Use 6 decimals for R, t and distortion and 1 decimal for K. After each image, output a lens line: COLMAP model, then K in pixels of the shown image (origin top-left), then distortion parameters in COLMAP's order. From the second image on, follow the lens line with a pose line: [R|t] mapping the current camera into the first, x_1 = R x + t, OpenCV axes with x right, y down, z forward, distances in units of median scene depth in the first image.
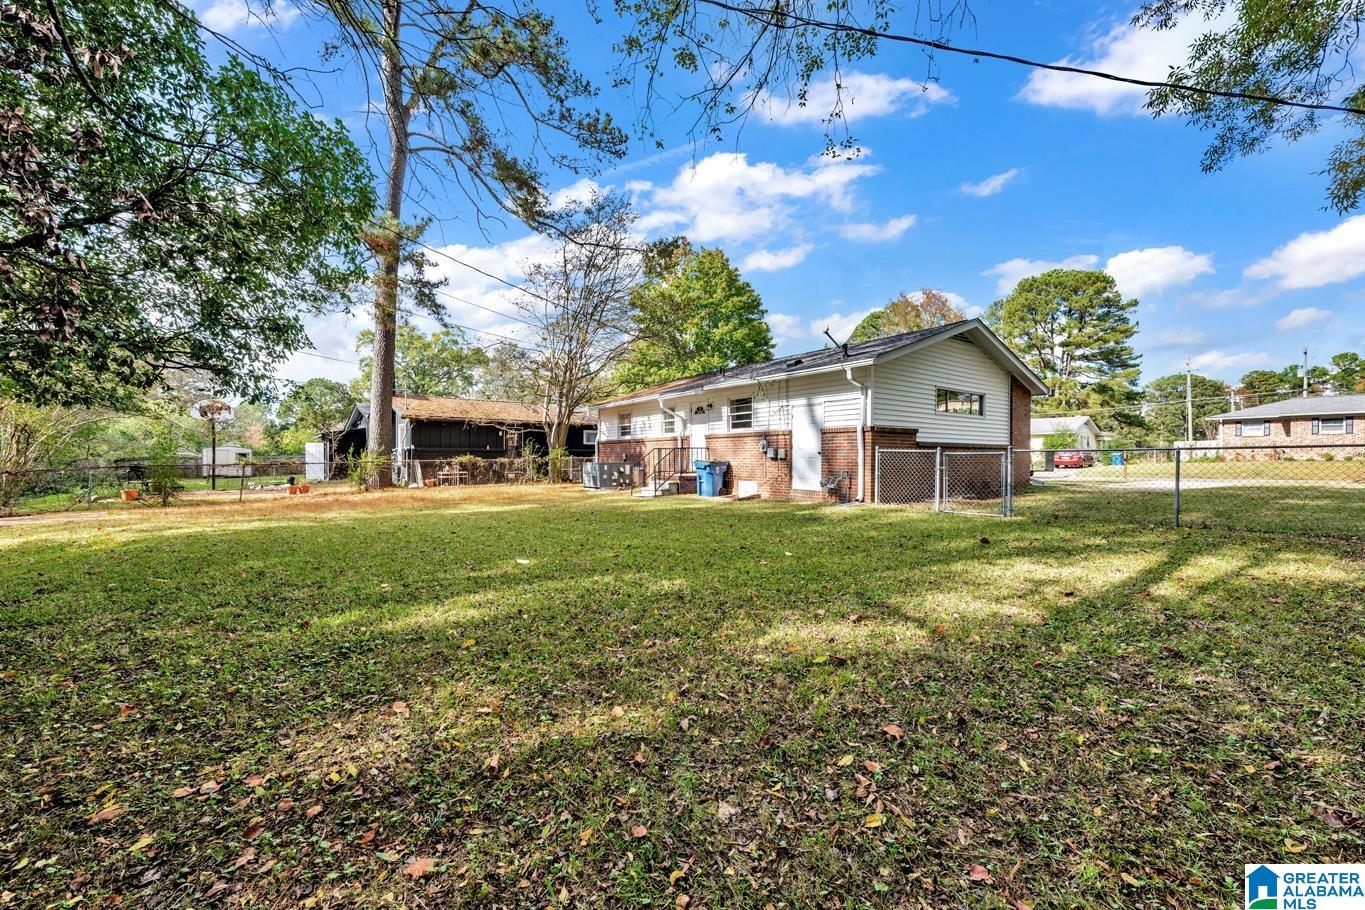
lens RADIAL K [[548.5, 0, 681.3], [0, 548.5, 459.0], [0, 0, 1]] dist [0.000894, 0.000051]
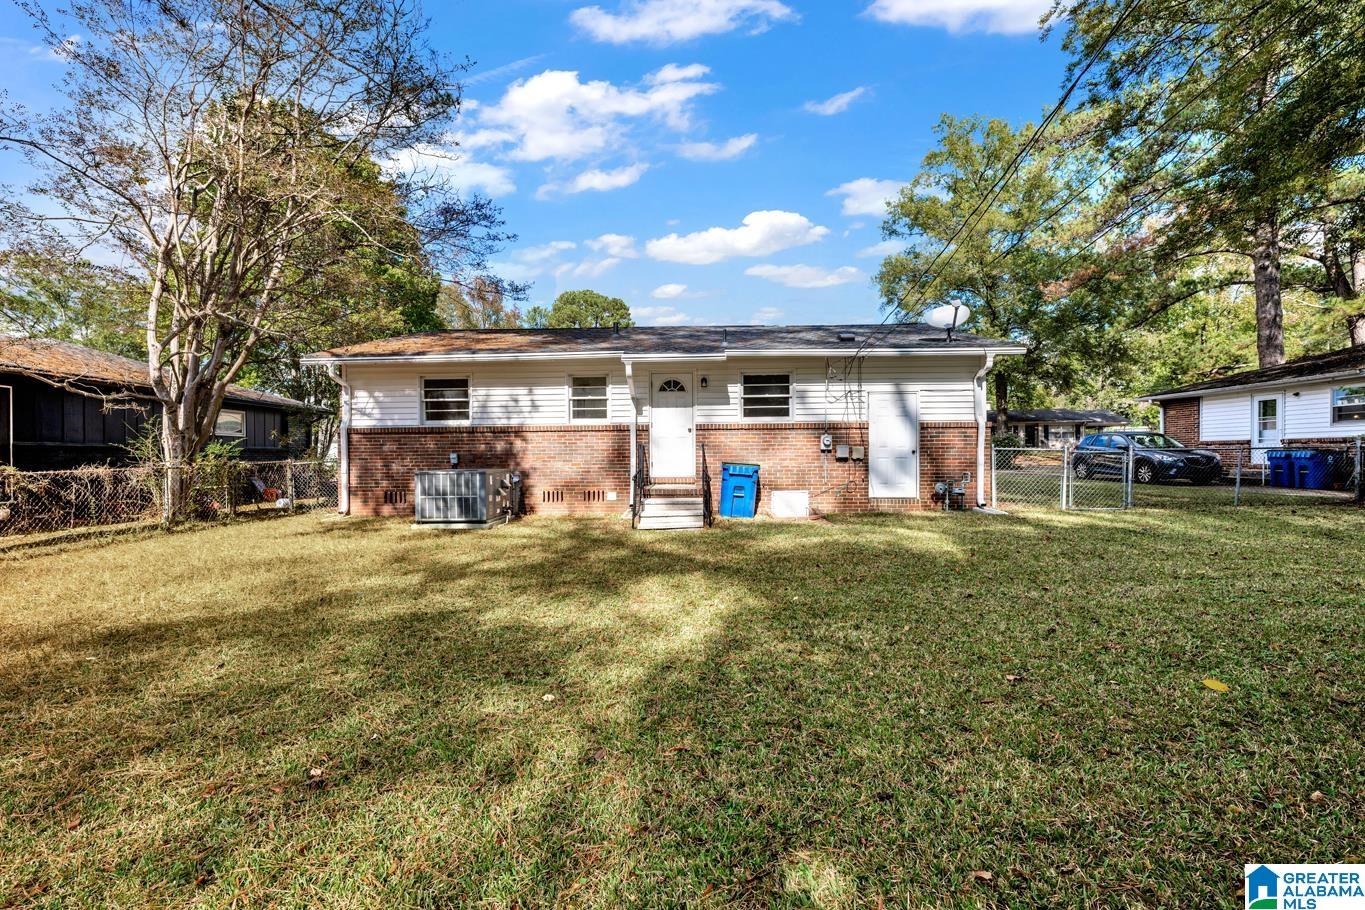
lens RADIAL K [[548.5, 0, 681.3], [0, 548.5, 459.0], [0, 0, 1]] dist [0.000894, 0.000051]
pose [[0.589052, -0.000365, 0.808095, -0.540201], [0.010141, 0.999924, -0.006941, 0.002178], [-0.808031, 0.012284, 0.589011, 0.685546]]
